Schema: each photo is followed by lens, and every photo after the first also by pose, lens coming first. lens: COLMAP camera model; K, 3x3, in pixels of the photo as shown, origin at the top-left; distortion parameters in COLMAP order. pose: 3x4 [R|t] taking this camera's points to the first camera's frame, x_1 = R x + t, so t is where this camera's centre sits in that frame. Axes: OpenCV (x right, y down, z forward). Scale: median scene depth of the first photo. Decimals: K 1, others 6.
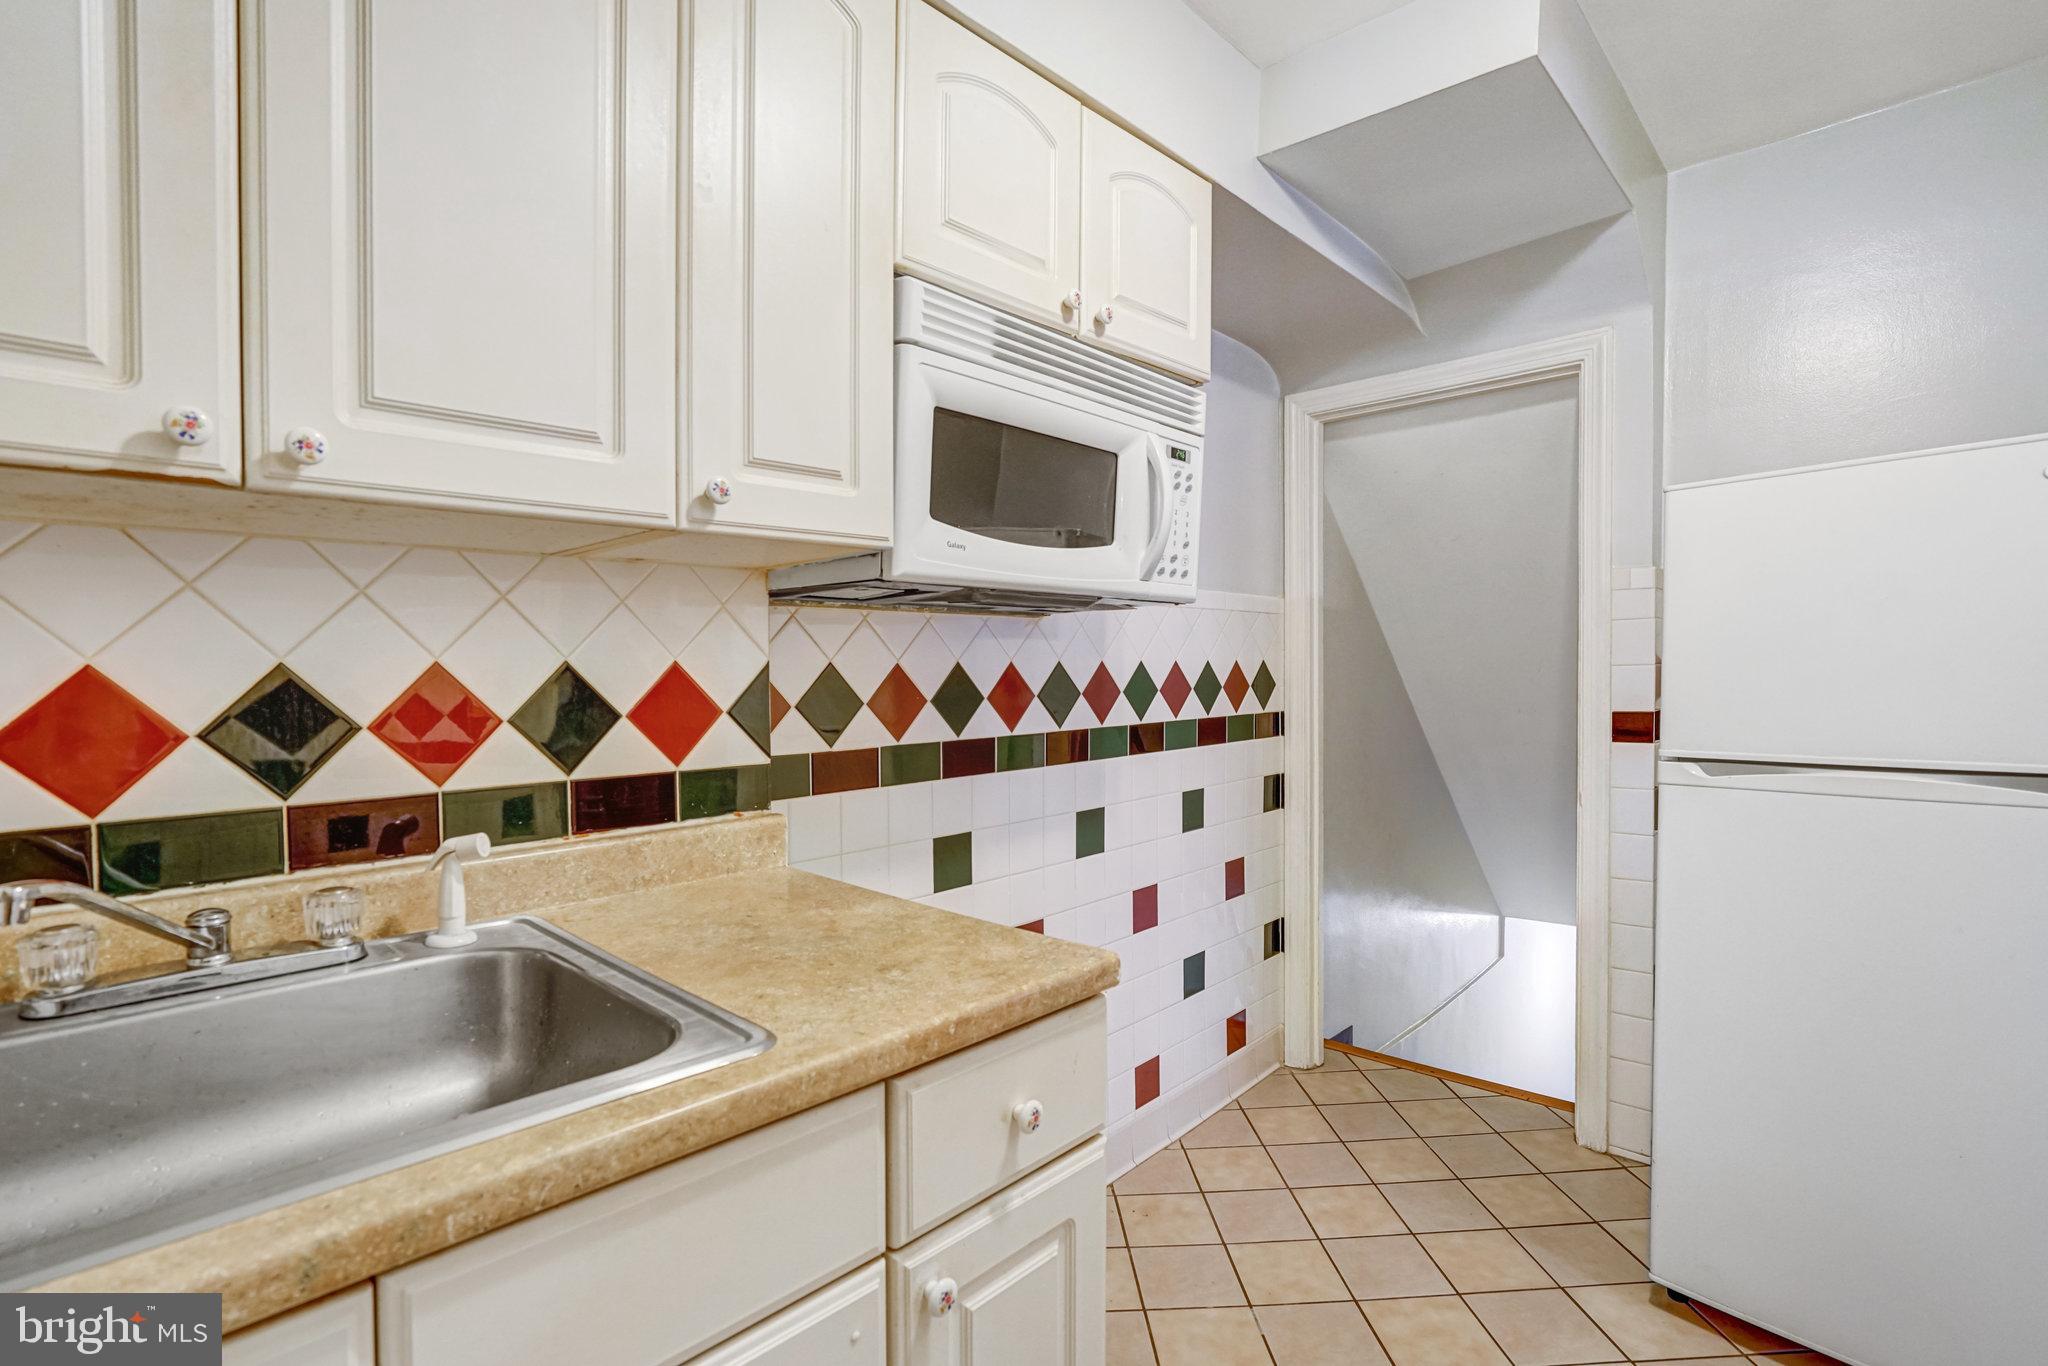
lens RADIAL K [[986.9, 0, 1007.8], [0, 986.9, 672.2], [0, 0, 1]] dist [-0.045937, 0.019607]
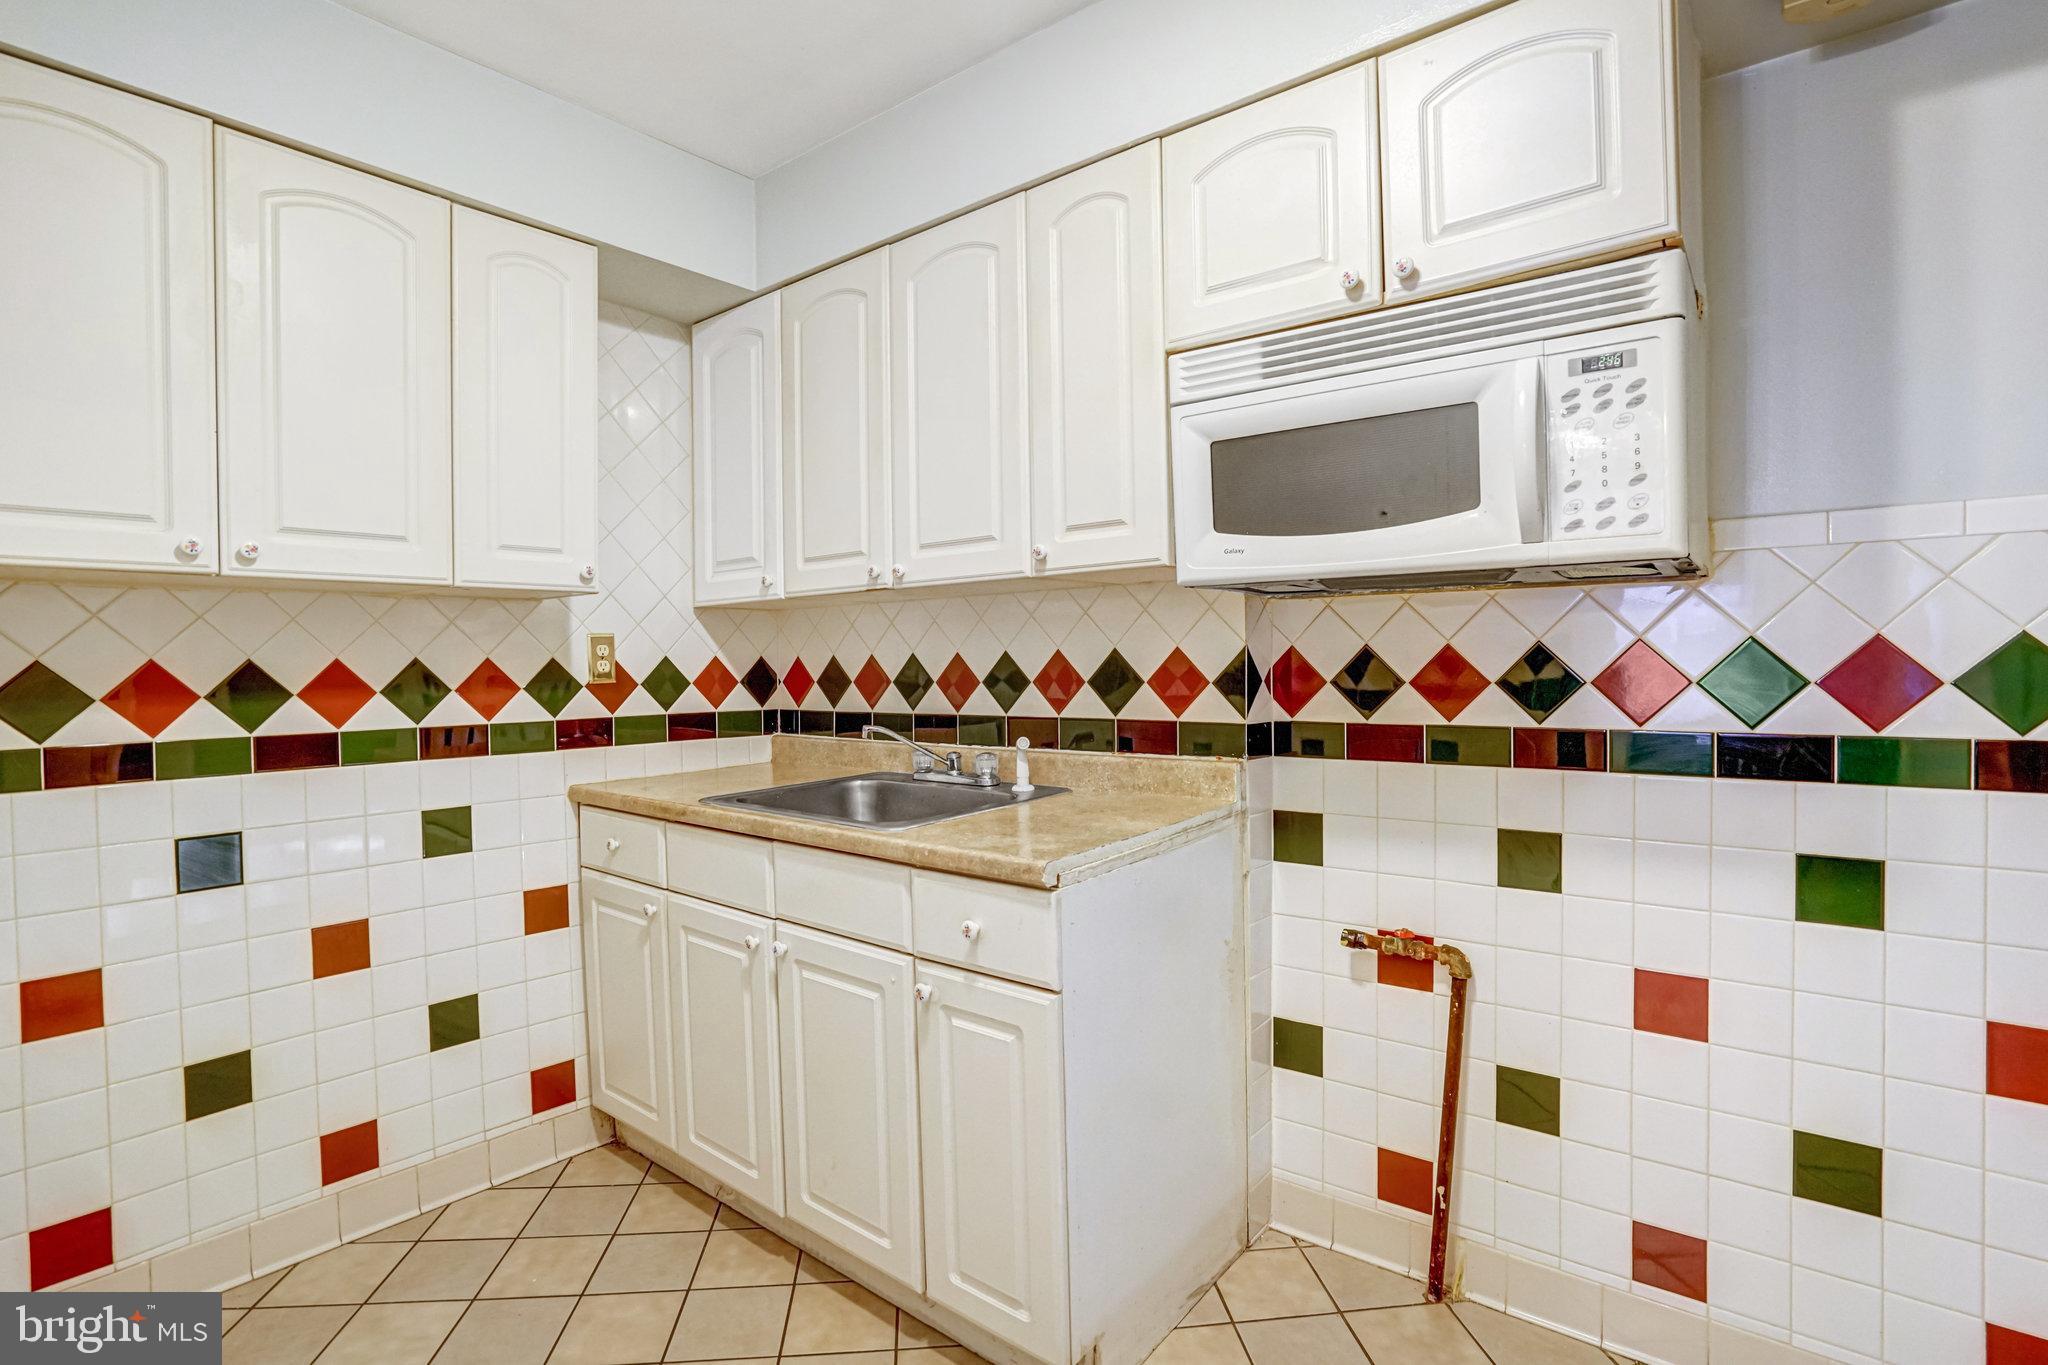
lens RADIAL K [[986.9, 0, 1007.8], [0, 986.9, 671.7], [0, 0, 1]] dist [-0.045937, 0.019607]
pose [[0.076511, 0.027513, -0.996689, 0.992842], [0.013868, 0.999493, 0.028655, -0.017844], [0.996972, -0.016014, 0.076091, 0.559901]]
